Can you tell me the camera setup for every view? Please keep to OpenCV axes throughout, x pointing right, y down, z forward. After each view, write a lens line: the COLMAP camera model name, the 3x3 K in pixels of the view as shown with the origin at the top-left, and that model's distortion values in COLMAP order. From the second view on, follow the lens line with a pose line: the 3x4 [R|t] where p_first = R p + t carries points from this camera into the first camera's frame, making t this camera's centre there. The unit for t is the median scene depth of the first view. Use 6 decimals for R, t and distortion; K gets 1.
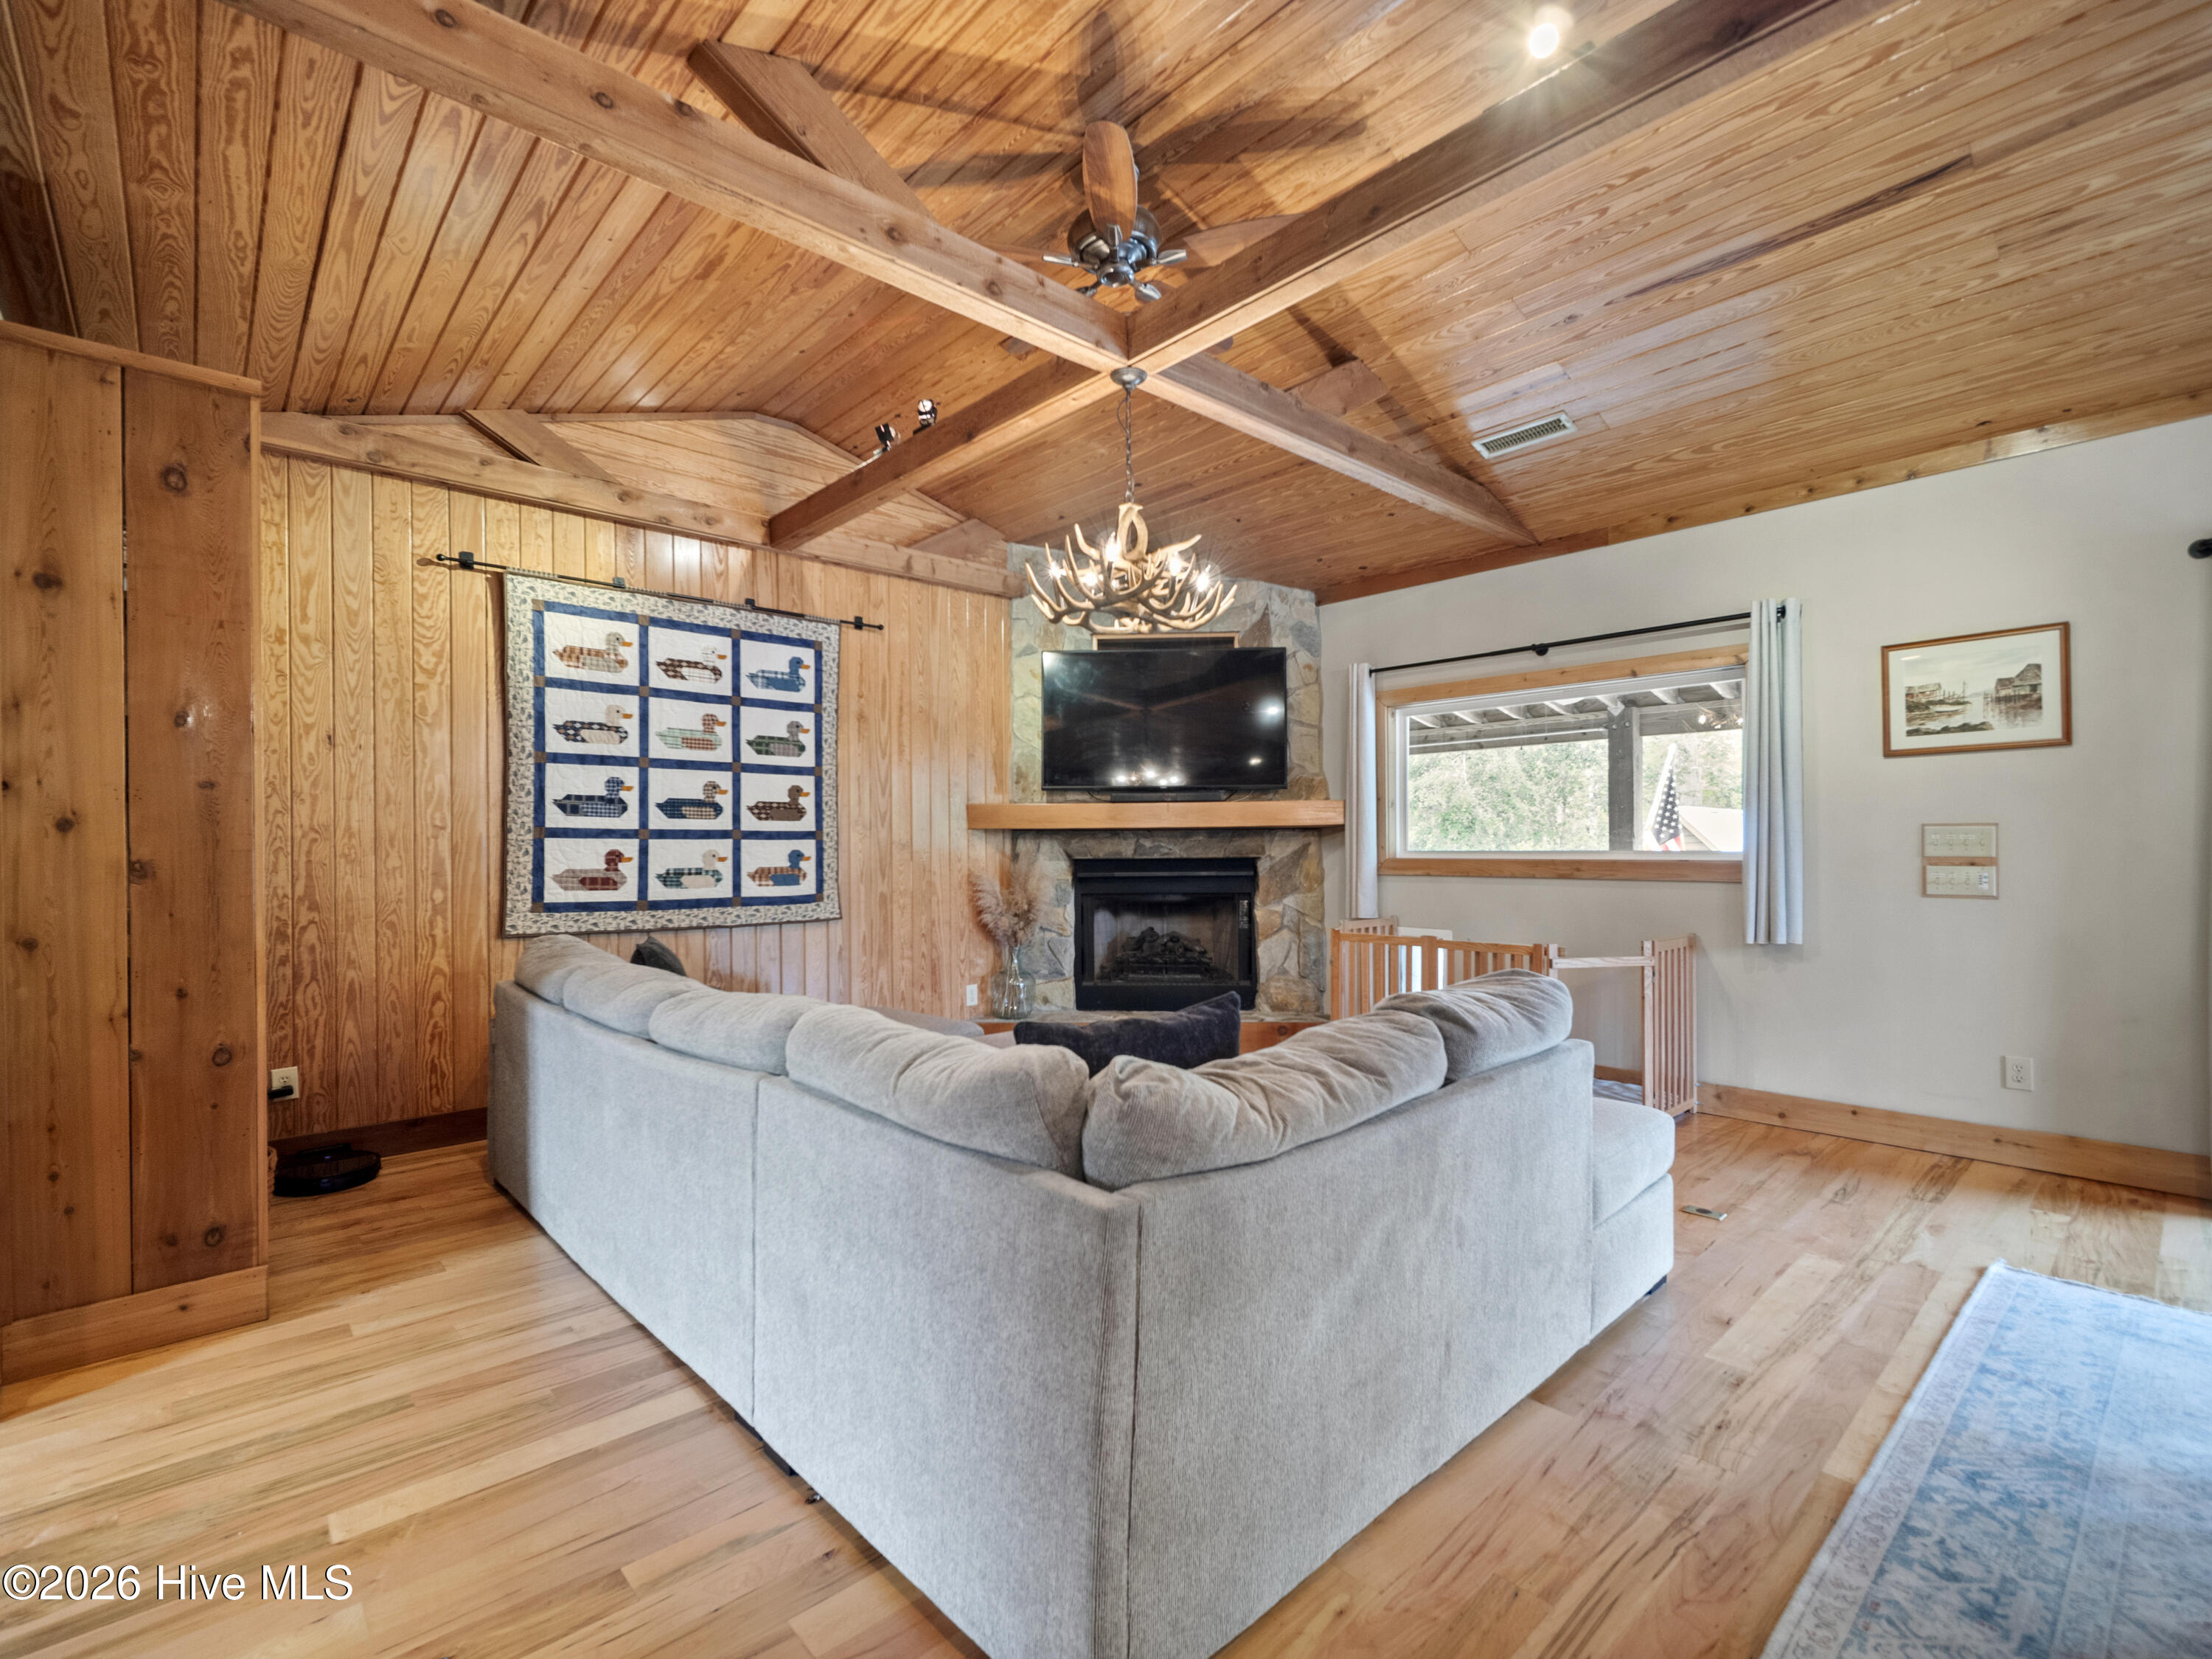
lens RADIAL K [[1004.0, 0, 1108.9], [0, 1004.0, 849.7], [0, 0, 1]] dist [0.005667, -0.003560]
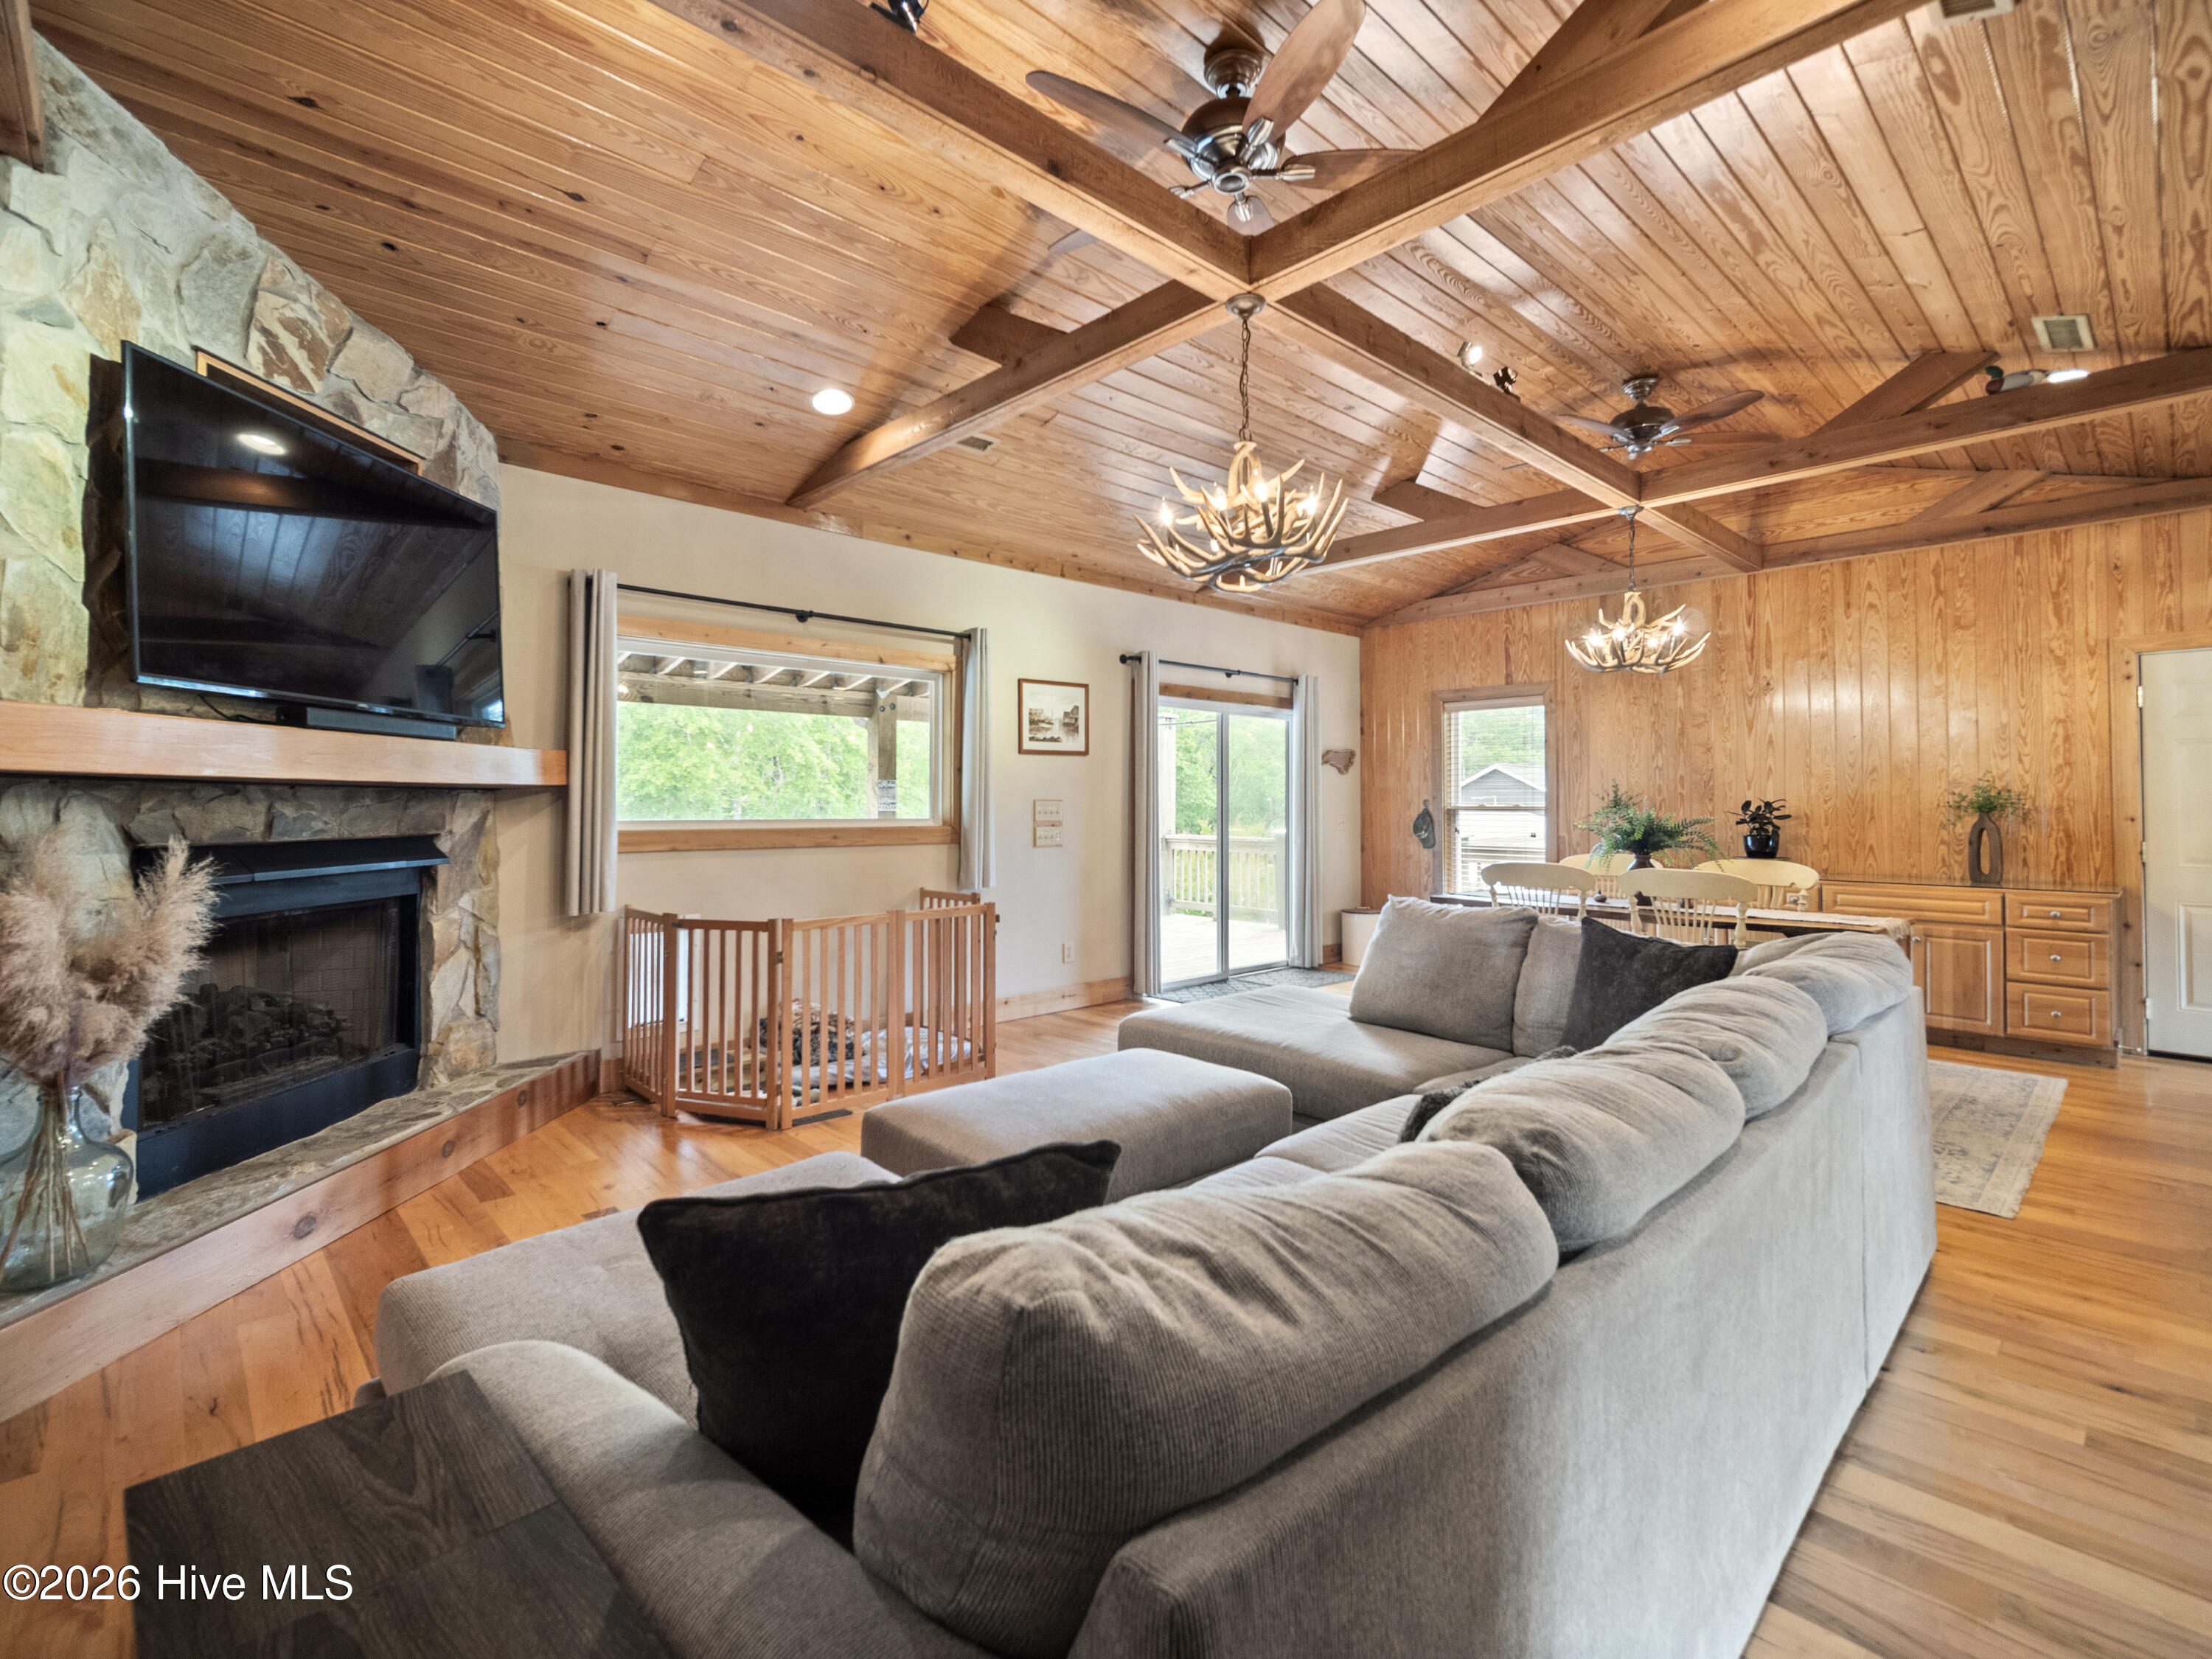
lens RADIAL K [[1004.0, 0, 1093.0], [0, 1004.0, 785.1], [0, 0, 1]] dist [0.005667, -0.003560]
pose [[-0.000201, 0.026587, 0.999646, -0.612221], [0.003887, 0.999639, -0.026586, -0.005770], [-0.999992, 0.003880, -0.000305, 0.786234]]
